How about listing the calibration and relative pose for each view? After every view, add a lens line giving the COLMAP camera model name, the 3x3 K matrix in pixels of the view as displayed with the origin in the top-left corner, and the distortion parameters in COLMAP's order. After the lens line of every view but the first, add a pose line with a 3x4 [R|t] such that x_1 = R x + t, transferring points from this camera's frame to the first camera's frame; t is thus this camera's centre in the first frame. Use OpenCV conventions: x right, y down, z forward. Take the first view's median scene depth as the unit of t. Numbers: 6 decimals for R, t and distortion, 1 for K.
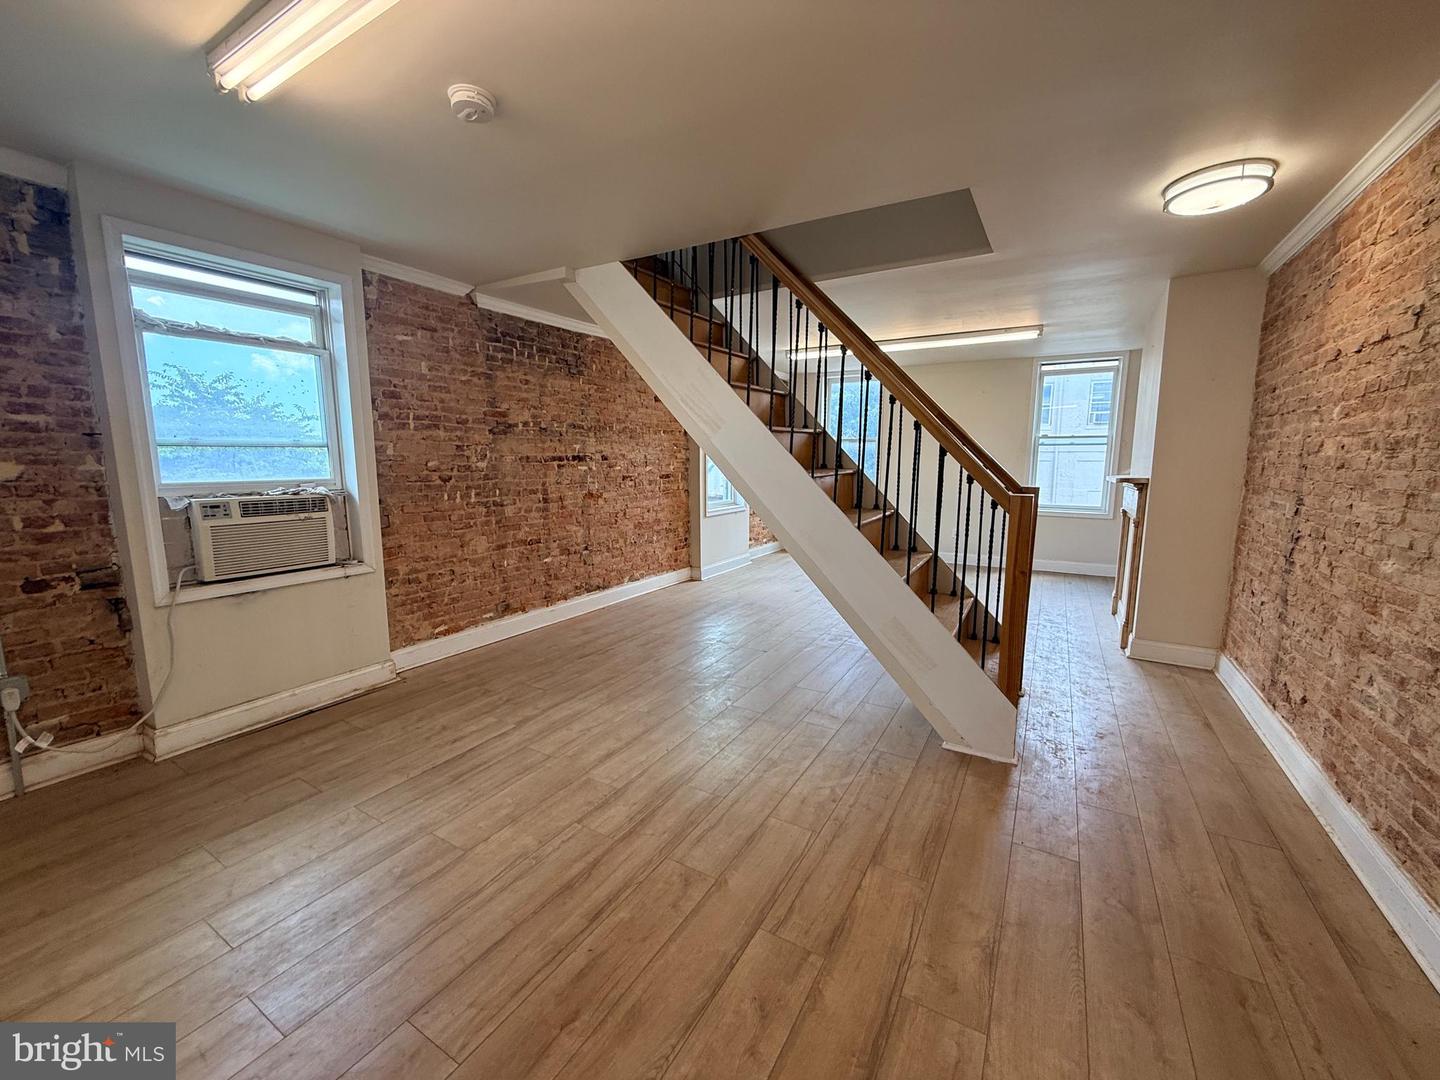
lens RADIAL K [[574.5, 0, 715.4], [0, 574.5, 540.5], [0, 0, 1]] dist [0.000706, 0.000667]
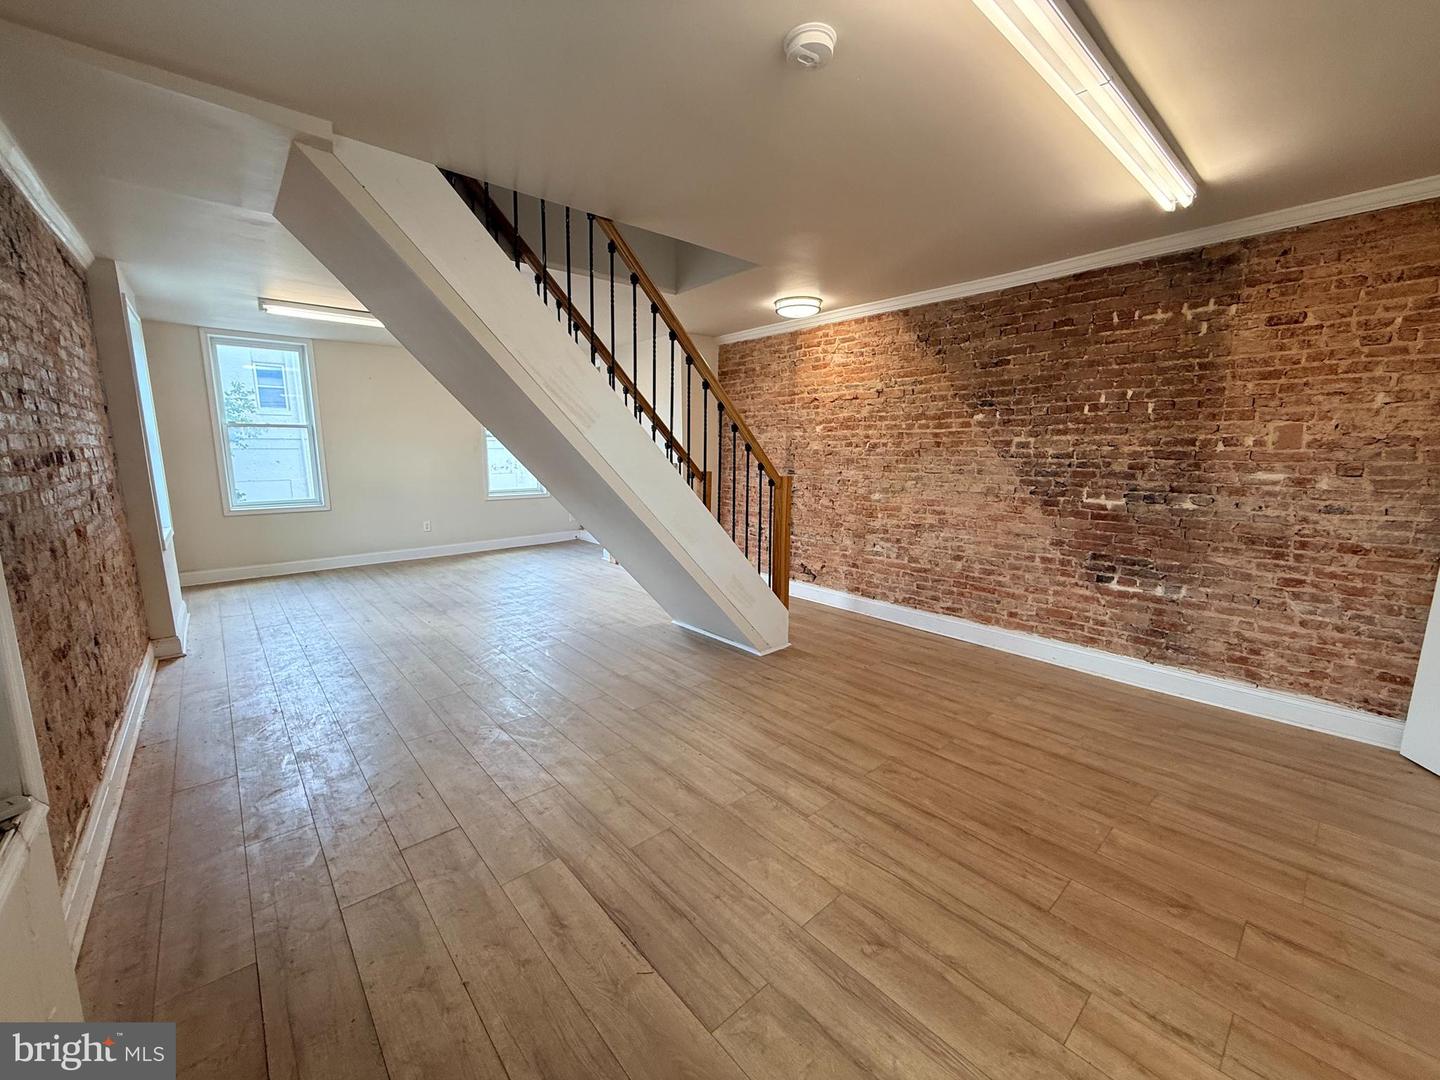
lens RADIAL K [[574.5, 0, 717.1], [0, 574.5, 539.6], [0, 0, 1]] dist [0.000706, 0.000667]
pose [[0.306392, -0.155957, 0.939043, -0.593303], [0.134216, 0.983710, 0.119583, -0.069283], [-0.942396, 0.089395, 0.322333, 0.394723]]
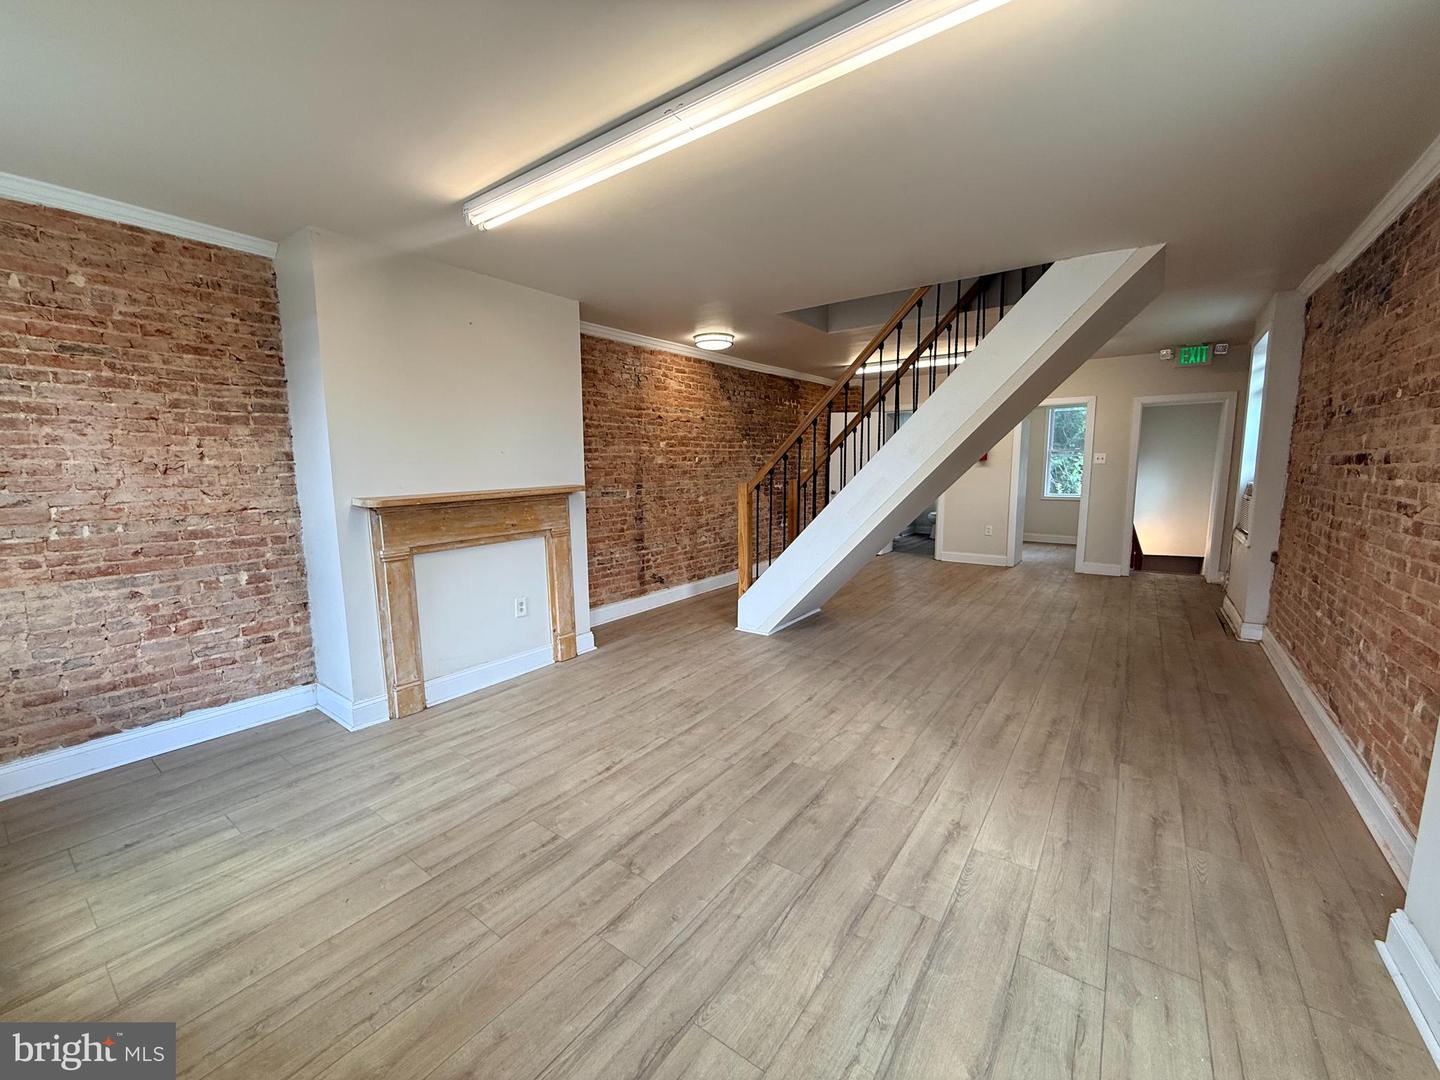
lens RADIAL K [[574.5, 0, 720.8], [0, 574.5, 535.8], [0, 0, 1]] dist [0.000706, 0.000667]
pose [[-0.996075, -0.003224, 0.088450, 0.358733], [0.020405, 0.964050, 0.264935, -0.261972], [-0.086125, 0.265700, -0.960201, 1.814512]]
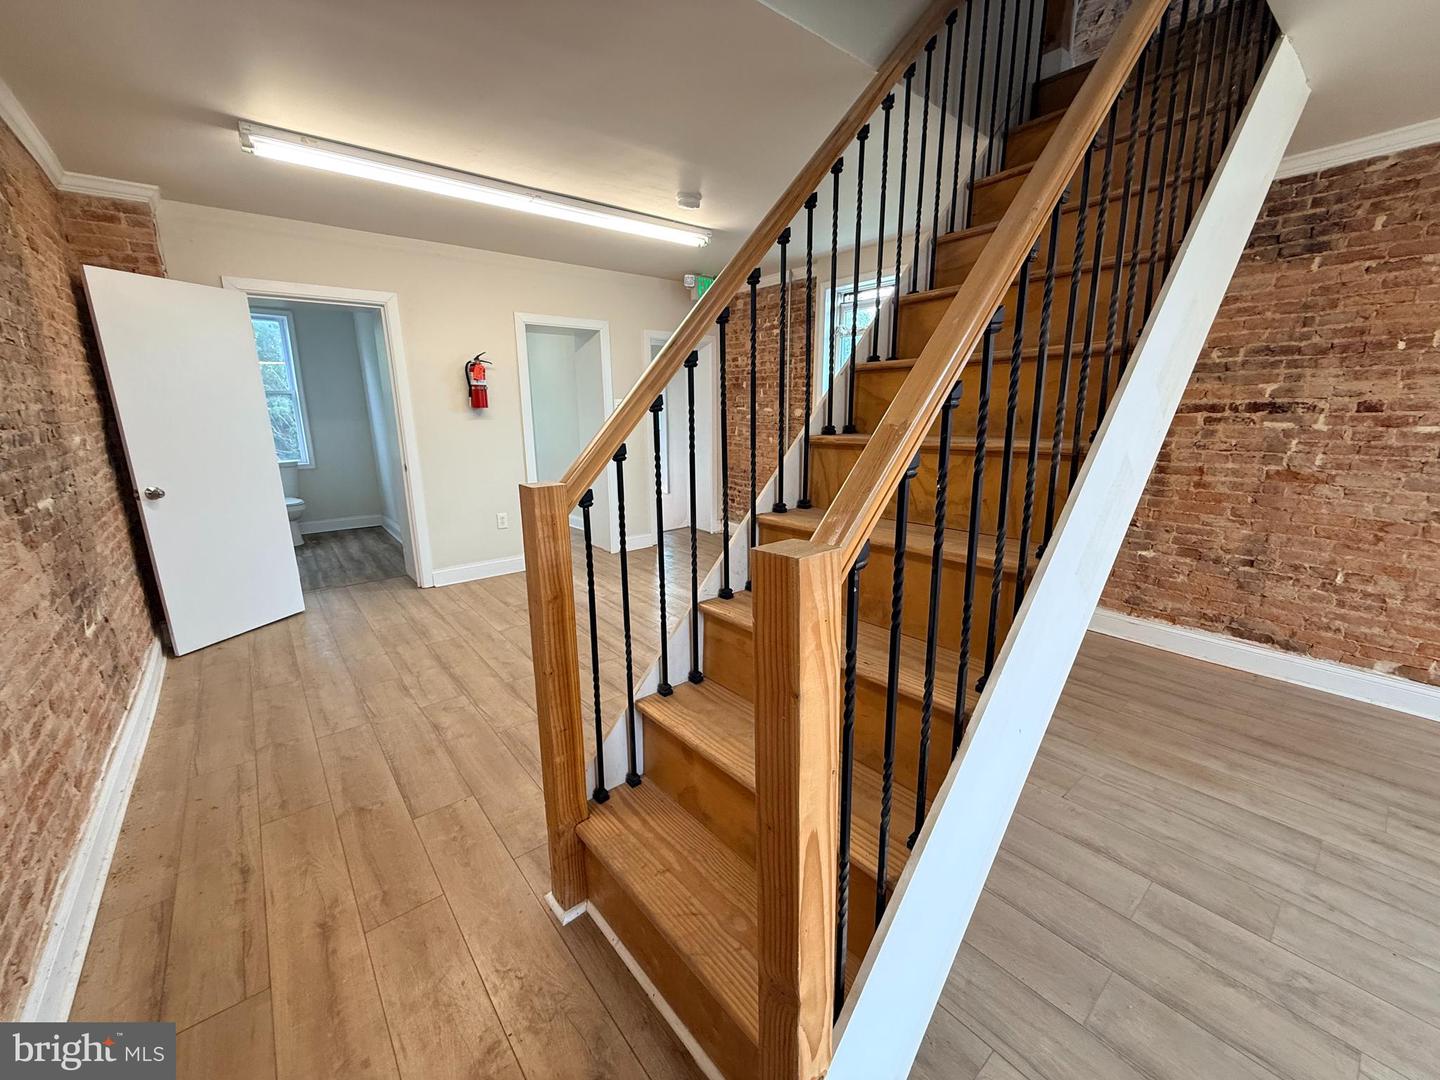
lens RADIAL K [[574.5, 0, 712.3], [0, 574.5, 538.1], [0, 0, 1]] dist [0.000706, 0.000667]
pose [[-0.345820, 0.213438, -0.913703, 0.580306], [-0.128459, 0.953845, 0.271435, -0.116529], [0.929466, 0.211241, -0.302440, 0.773468]]
